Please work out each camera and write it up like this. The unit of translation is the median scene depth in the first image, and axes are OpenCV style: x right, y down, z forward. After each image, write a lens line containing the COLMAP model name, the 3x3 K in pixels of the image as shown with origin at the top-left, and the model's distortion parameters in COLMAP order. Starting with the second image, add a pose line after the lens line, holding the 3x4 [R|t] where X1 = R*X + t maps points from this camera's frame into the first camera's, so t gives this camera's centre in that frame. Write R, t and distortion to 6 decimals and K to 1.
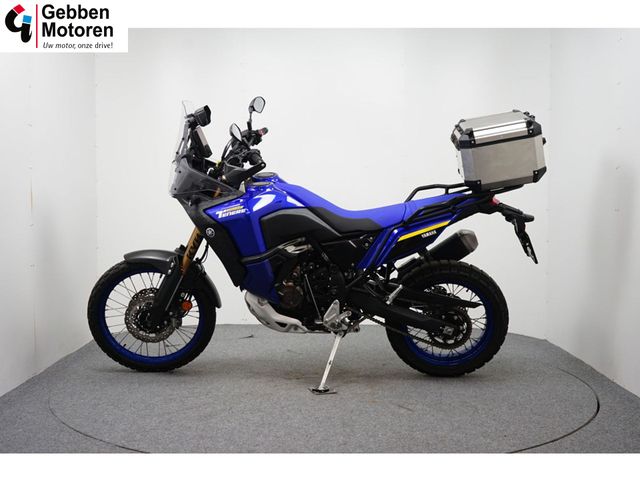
lens RADIAL K [[788.3, 0, 320.0], [0, 788.3, 240.0], [0, 0, 1]] dist [0.004184, 0.008979]
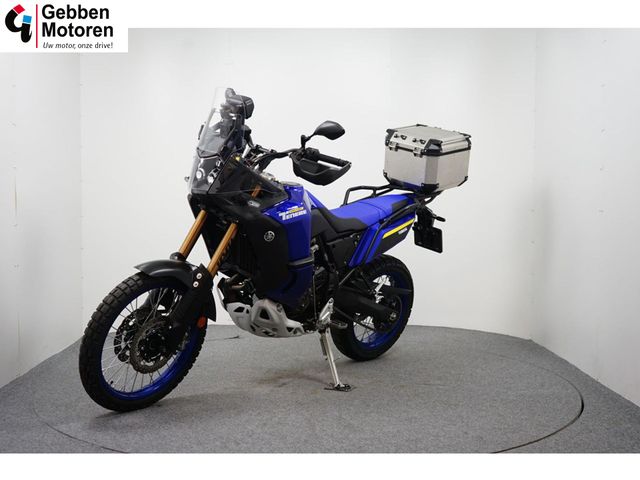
lens RADIAL K [[788.3, 0, 320.0], [0, 788.3, 240.0], [0, 0, 1]] dist [0.004184, 0.008979]
pose [[0.643813, -0.036672, 0.764304, -0.766029], [0.027043, 0.999317, 0.025168, -0.025548], [-0.764705, 0.004466, 0.644365, 0.355100]]
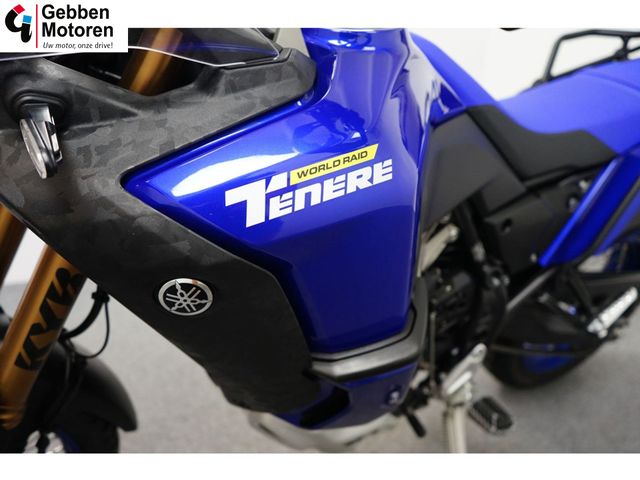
lens RADIAL K [[514.0, 0, 320.0], [0, 514.0, 240.0], [0, 0, 1]] dist [0.001560, -0.002333]
pose [[0.839928, -0.191879, 0.507644, -0.164183], [0.014161, 0.942840, 0.332944, -0.058930], [-0.542513, -0.272461, 0.794635, 0.858103]]
